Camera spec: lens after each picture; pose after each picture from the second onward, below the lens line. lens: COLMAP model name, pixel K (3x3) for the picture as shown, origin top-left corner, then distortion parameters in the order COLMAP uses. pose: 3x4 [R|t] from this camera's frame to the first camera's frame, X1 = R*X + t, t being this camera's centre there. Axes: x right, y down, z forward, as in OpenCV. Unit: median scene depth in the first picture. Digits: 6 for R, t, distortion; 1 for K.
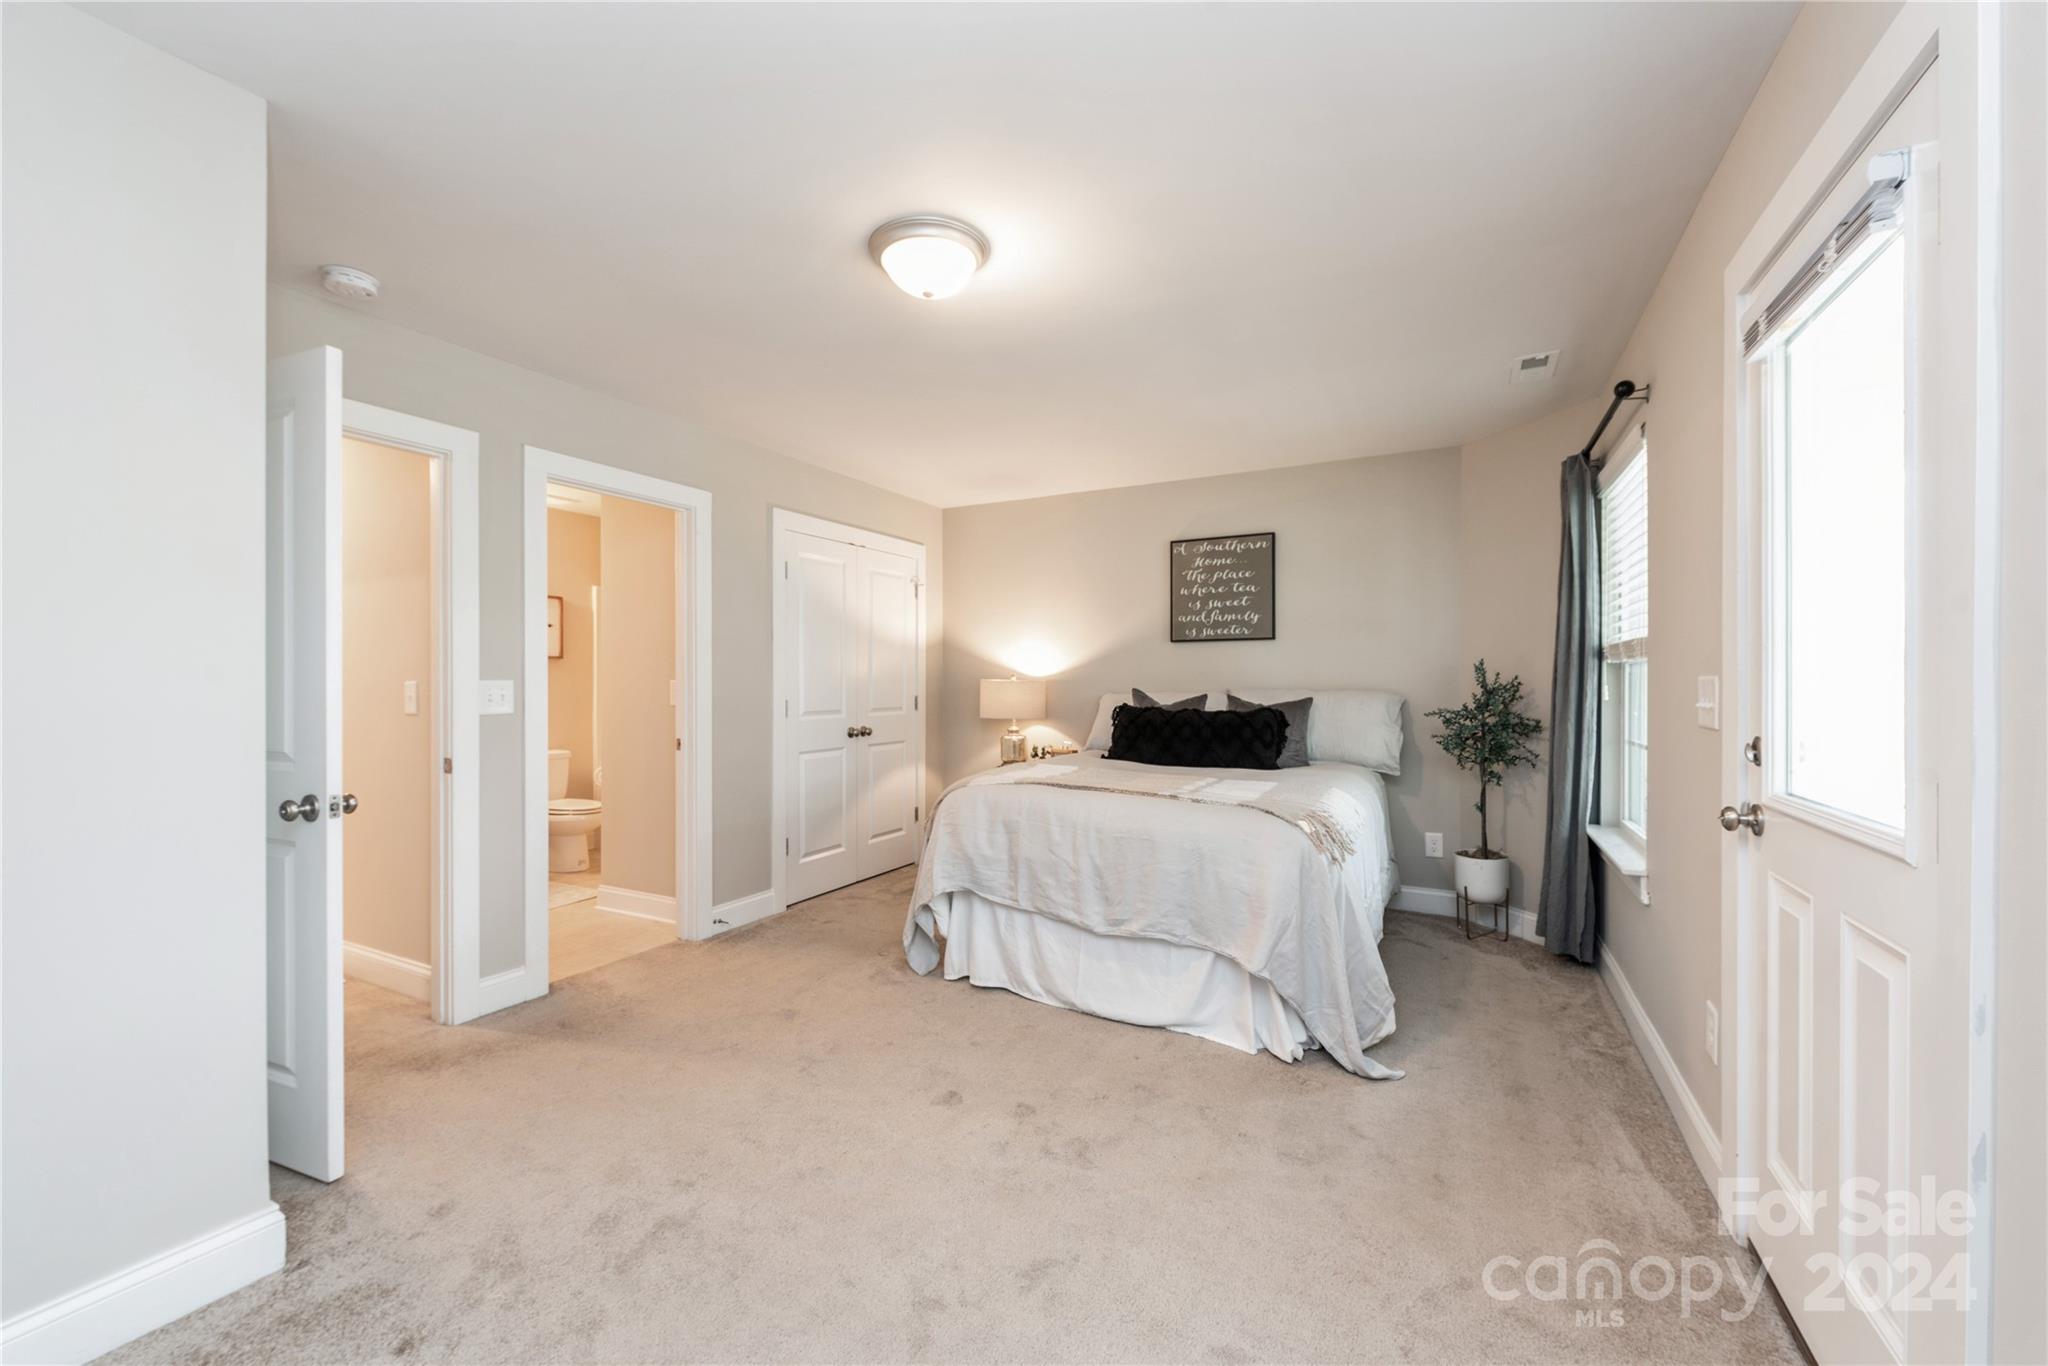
lens RADIAL K [[801.6, 0, 1016.6], [0, 801.6, 687.6], [0, 0, 1]] dist [0.003263, -0.000289]
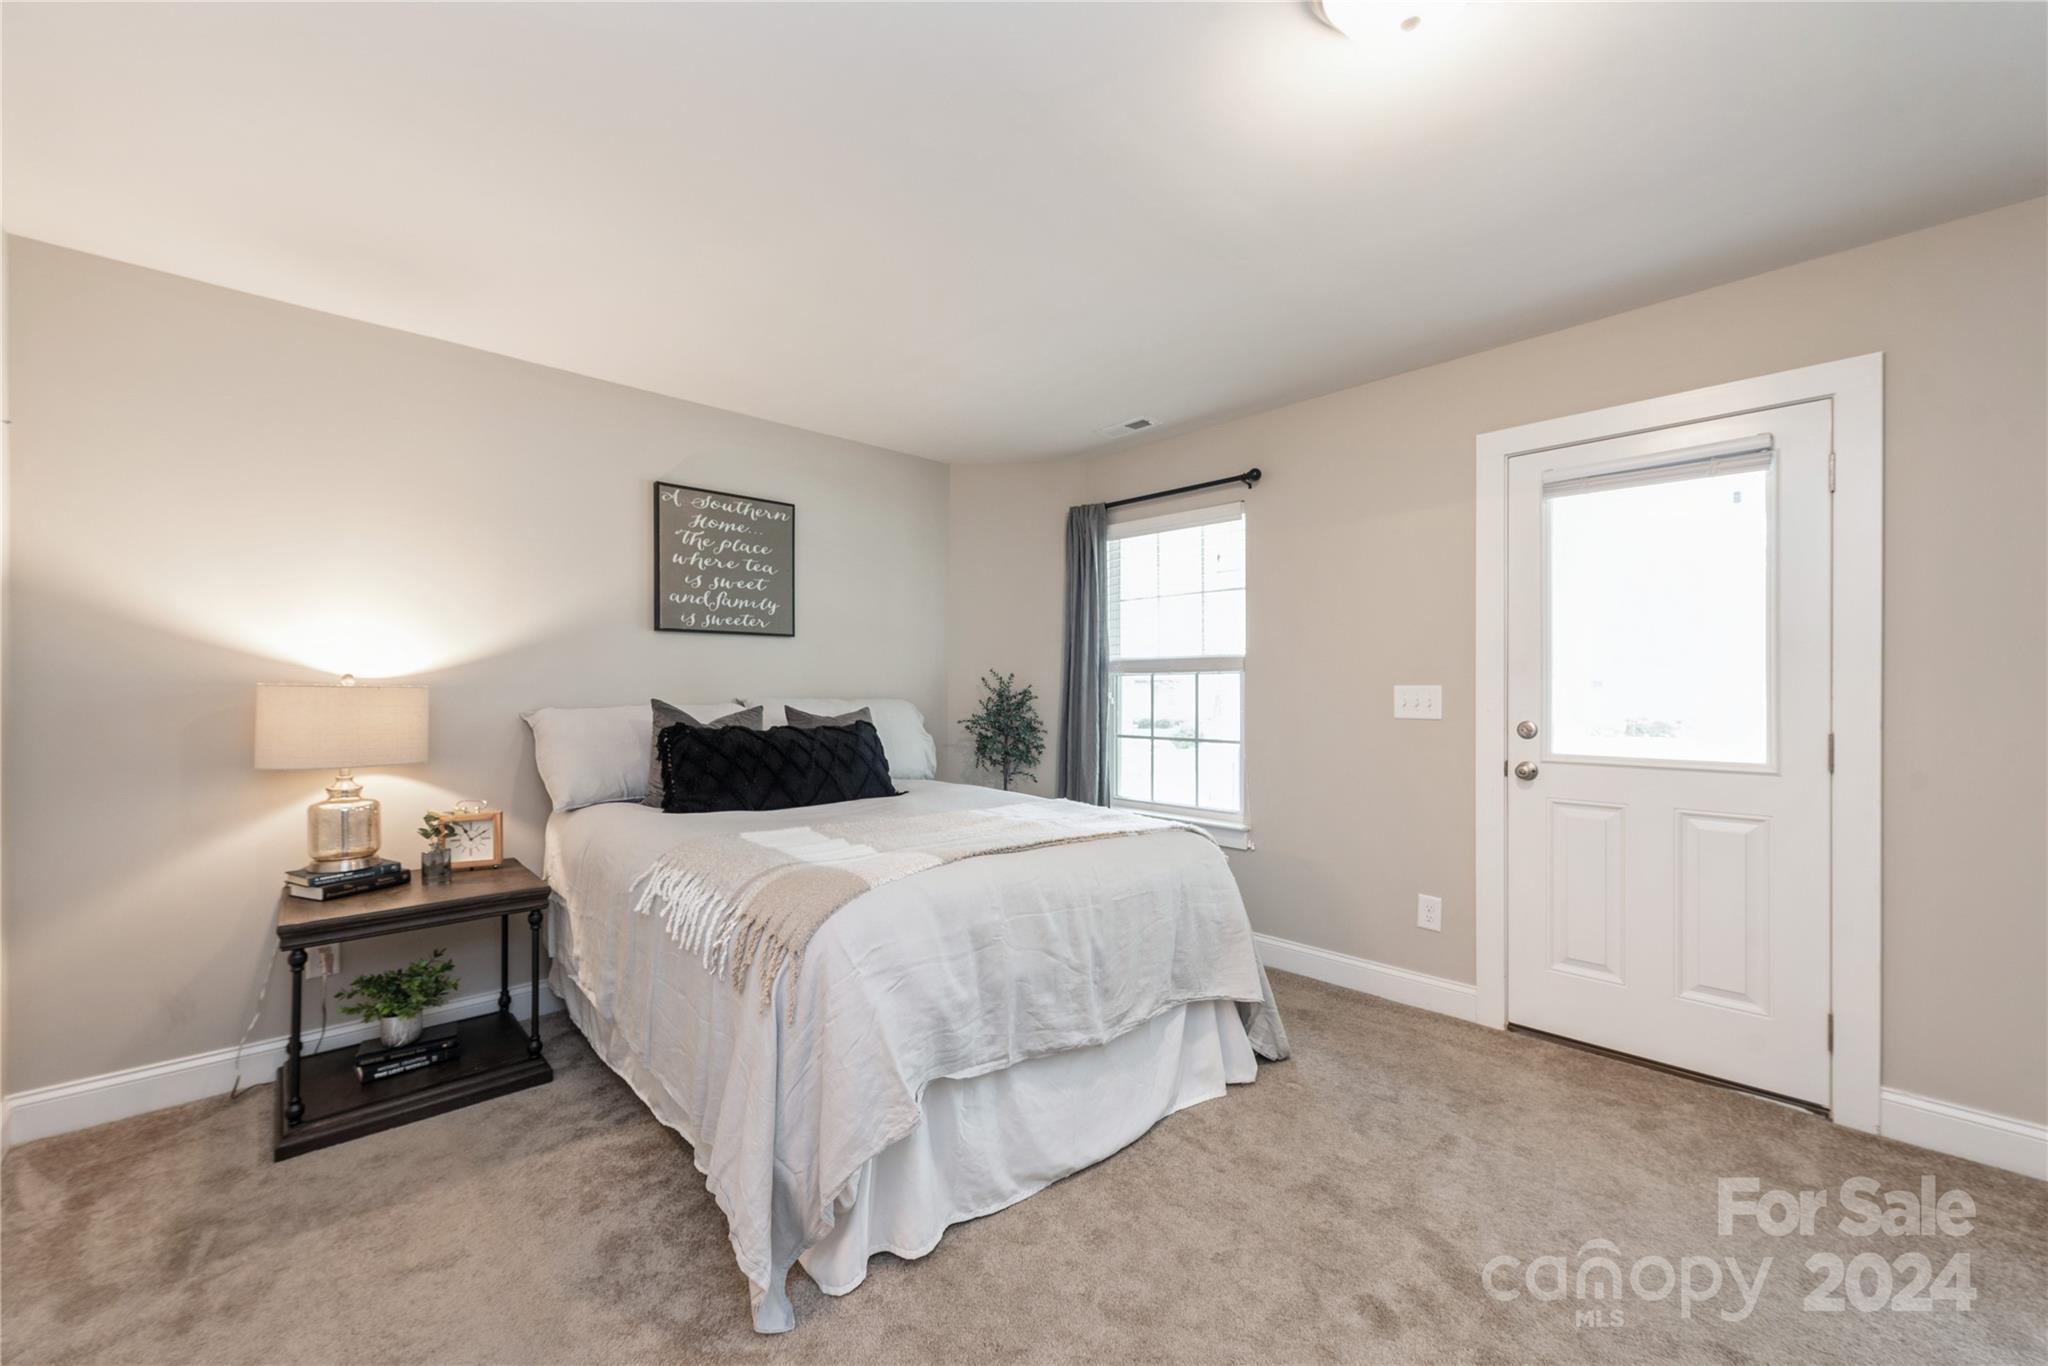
lens RADIAL K [[801.6, 0, 1016.6], [0, 801.6, 687.6], [0, 0, 1]] dist [0.003263, -0.000289]
pose [[0.328202, 0.003133, 0.944602, -0.364793], [0.007260, 0.999957, -0.005840, -0.002582], [-0.944580, 0.008774, 0.328165, 0.518128]]
